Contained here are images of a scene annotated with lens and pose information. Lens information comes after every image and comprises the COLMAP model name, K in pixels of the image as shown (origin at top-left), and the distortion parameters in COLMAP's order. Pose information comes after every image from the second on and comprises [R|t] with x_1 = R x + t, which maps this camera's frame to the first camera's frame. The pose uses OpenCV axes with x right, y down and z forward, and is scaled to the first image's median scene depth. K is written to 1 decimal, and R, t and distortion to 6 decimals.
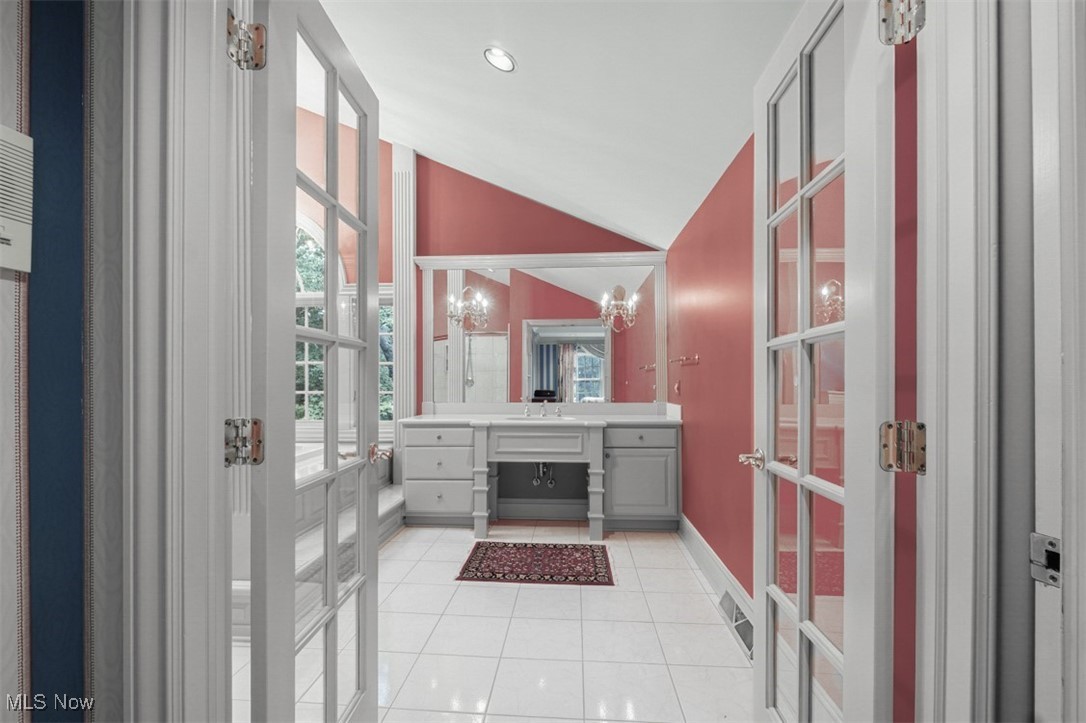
lens RADIAL K [[497.3, 0, 543.0], [0, 497.3, 357.8], [0, 0, 1]] dist [-0.009372, -0.000230]
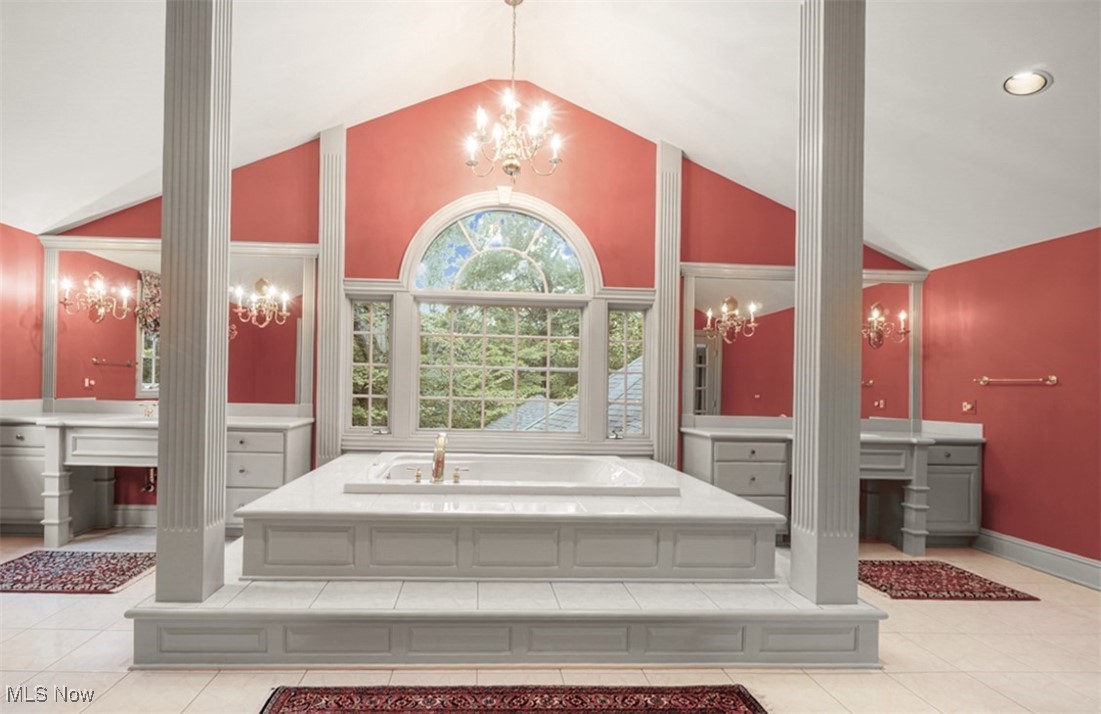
lens RADIAL K [[517.5, 0, 550.3], [0, 517.5, 362.5], [0, 0, 1]] dist [0.000445, -0.000052]
pose [[0.992823, 0.032992, 0.114950, -0.718691], [-0.032744, 0.999456, -0.004039, 0.002434], [-0.115021, 0.000246, 0.993363, 0.041913]]
